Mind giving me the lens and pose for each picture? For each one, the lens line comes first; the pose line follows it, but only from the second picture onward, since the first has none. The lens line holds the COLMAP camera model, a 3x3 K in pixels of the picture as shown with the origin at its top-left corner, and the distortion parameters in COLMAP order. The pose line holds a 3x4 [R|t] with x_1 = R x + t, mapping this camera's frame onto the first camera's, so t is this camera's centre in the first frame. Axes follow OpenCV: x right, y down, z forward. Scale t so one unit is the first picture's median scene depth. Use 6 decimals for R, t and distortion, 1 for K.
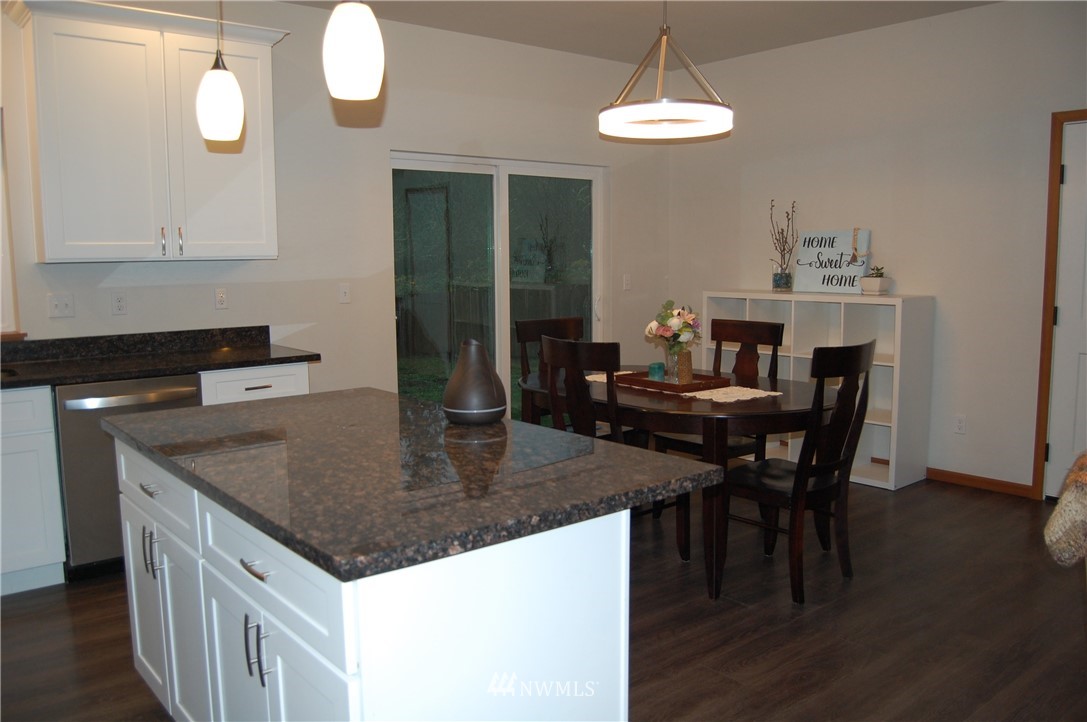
lens RADIAL K [[878.6, 0, 550.6], [0, 878.6, 362.1], [0, 0, 1]] dist [-0.075244, 0.007709]
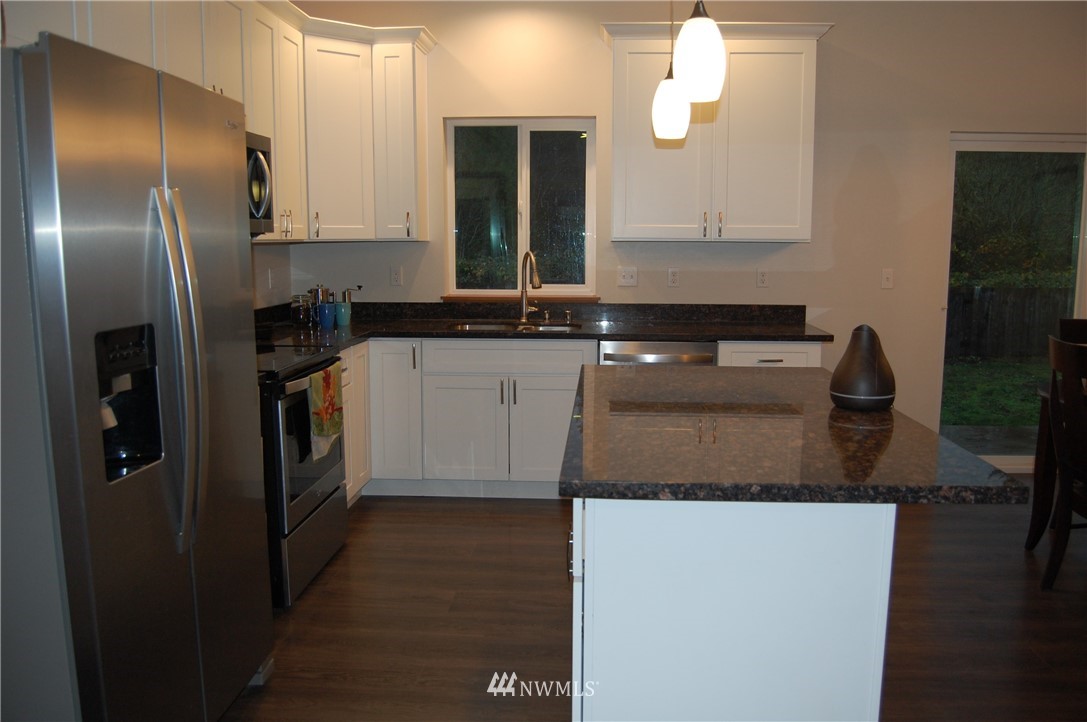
lens RADIAL K [[878.6, 0, 550.6], [0, 878.6, 362.1], [0, 0, 1]] dist [-0.075244, 0.007709]
pose [[0.725199, 0.105459, -0.680415, 0.477181], [-0.093001, 0.994148, 0.054963, -0.007892], [0.682229, 0.023420, 0.730763, 0.046674]]
